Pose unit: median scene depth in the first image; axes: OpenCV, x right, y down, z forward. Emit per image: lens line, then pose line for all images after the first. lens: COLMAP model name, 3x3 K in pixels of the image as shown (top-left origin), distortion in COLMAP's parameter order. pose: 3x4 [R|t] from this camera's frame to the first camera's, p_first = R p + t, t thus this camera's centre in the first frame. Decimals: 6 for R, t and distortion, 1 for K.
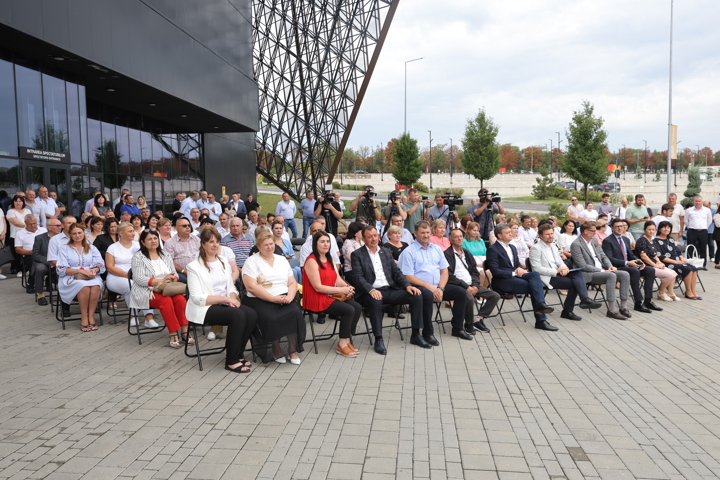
lens RADIAL K [[579.6, 0, 359.0], [0, 579.6, 237.9], [0, 0, 1]] dist [-0.005398, 0.001366]
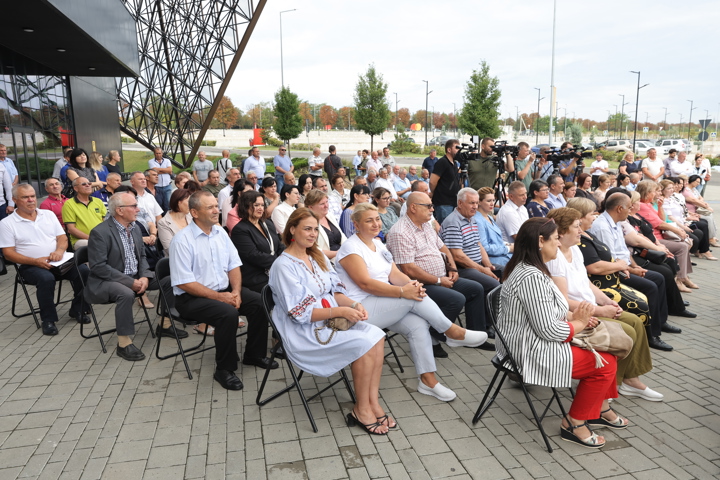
lens RADIAL K [[510.7, 0, 360.8], [0, 510.7, 240.9], [0, 0, 1]] dist [0.015198, 0.005793]
pose [[0.939236, -0.062404, 0.337553, -0.130712], [0.027837, 0.993945, 0.106297, -0.009711], [-0.342143, -0.090441, 0.935285, 0.131503]]
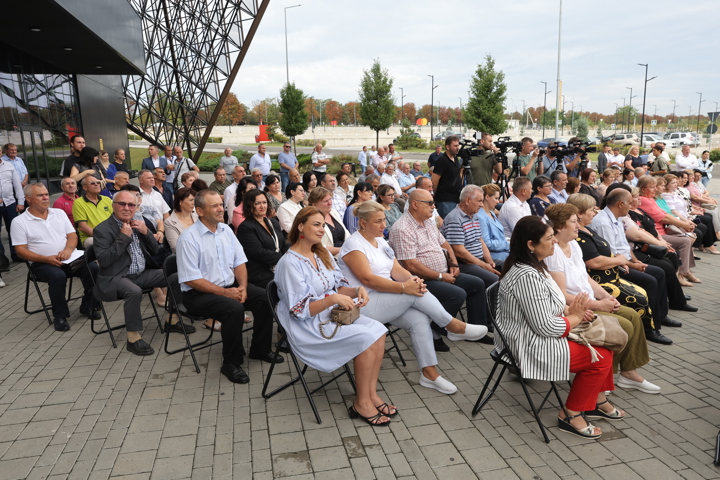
lens RADIAL K [[510.7, 0, 361.0], [0, 510.7, 241.9], [0, 0, 1]] dist [0.015198, 0.005793]
pose [[0.942893, -0.070894, 0.325463, -0.130640], [0.034379, 0.992582, 0.116612, -0.010221], [-0.331316, -0.098763, 0.938337, 0.129039]]
